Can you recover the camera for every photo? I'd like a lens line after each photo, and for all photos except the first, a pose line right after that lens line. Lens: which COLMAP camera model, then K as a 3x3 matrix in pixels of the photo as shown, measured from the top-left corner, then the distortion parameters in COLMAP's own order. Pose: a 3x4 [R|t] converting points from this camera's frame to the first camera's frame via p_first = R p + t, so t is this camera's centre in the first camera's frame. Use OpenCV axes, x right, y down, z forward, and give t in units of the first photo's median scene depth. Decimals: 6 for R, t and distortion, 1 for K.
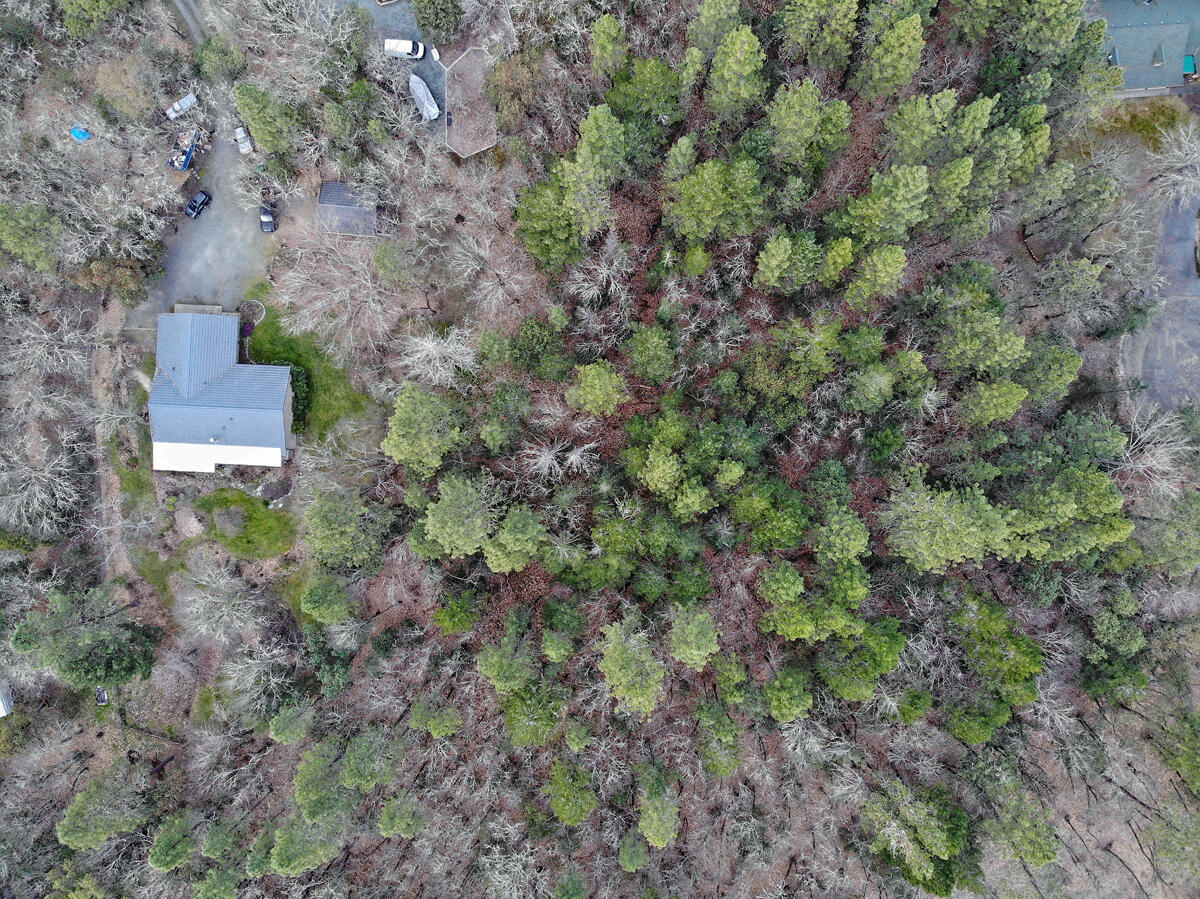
lens RADIAL K [[863.0, 0, 600.0], [0, 863.0, 449.5], [0, 0, 1]] dist [0.112635, -0.277044]
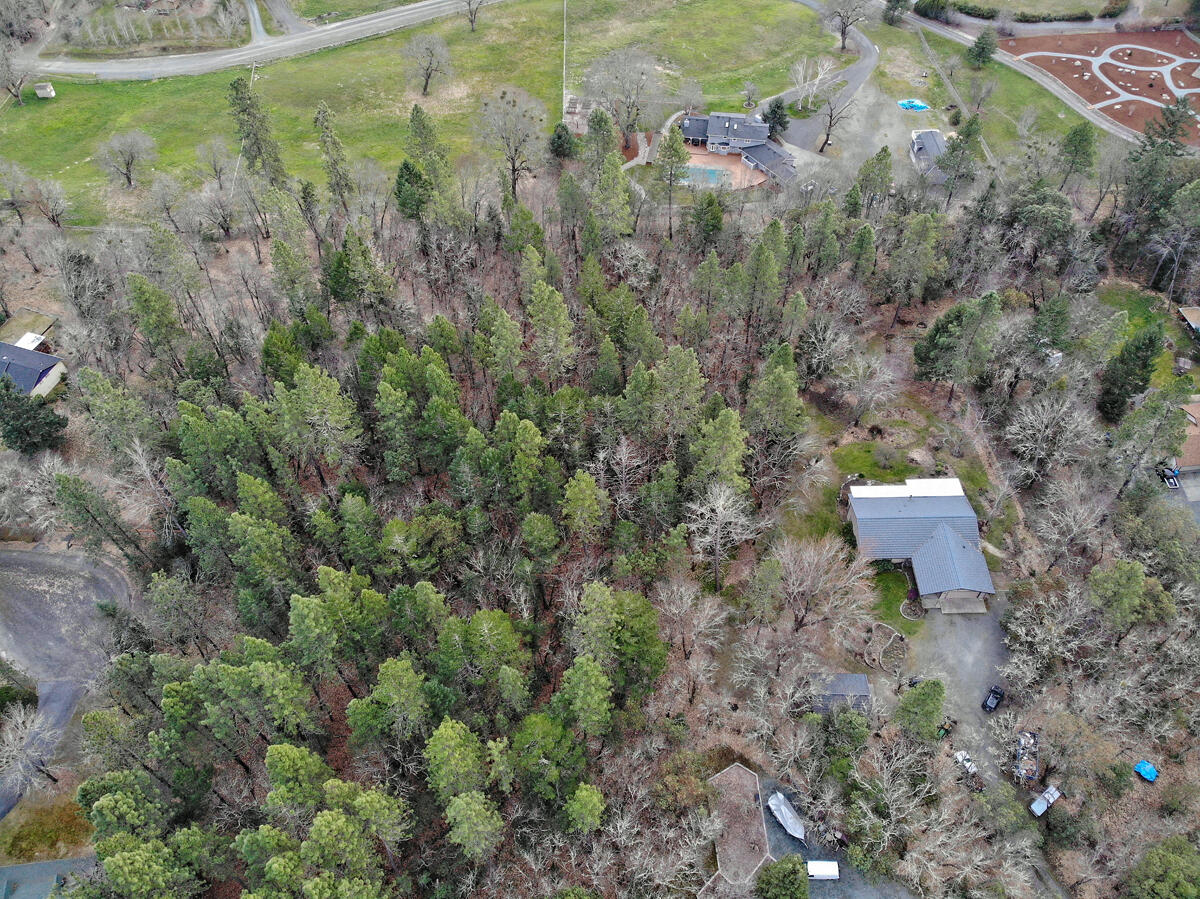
lens RADIAL K [[863.0, 0, 600.0], [0, 863.0, 449.5], [0, 0, 1]] dist [0.112635, -0.277044]
pose [[-0.997375, 0.069506, 0.020301, -0.046882], [-0.042568, -0.789610, 0.612131, -0.651213], [0.058577, 0.609660, 0.790496, -0.004329]]
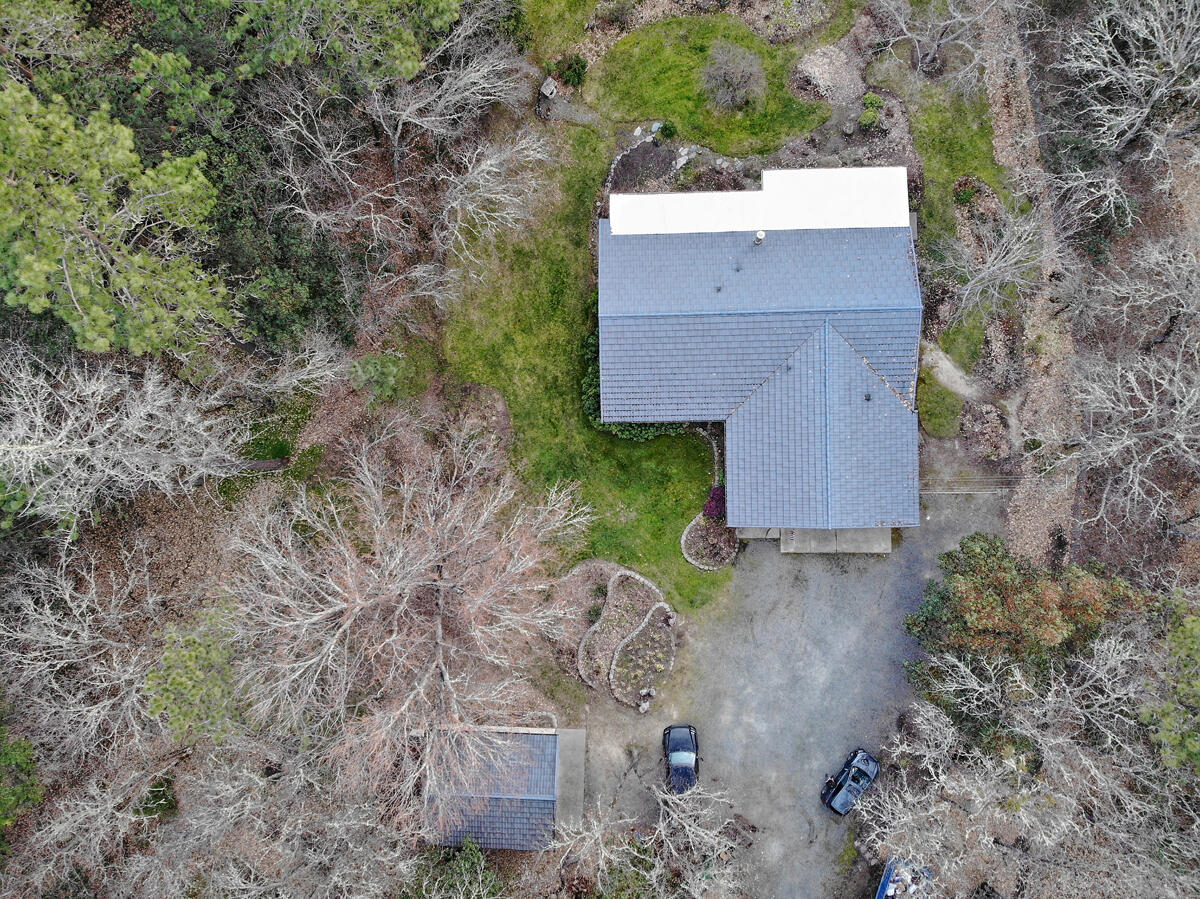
lens RADIAL K [[863.0, 0, 600.0], [0, 863.0, 449.5], [0, 0, 1]] dist [0.112635, -0.277044]
pose [[-0.996173, 0.059270, 0.064238, -0.374945], [-0.057534, -0.997935, 0.028552, -0.119786], [0.065797, 0.024747, 0.997526, 0.552803]]
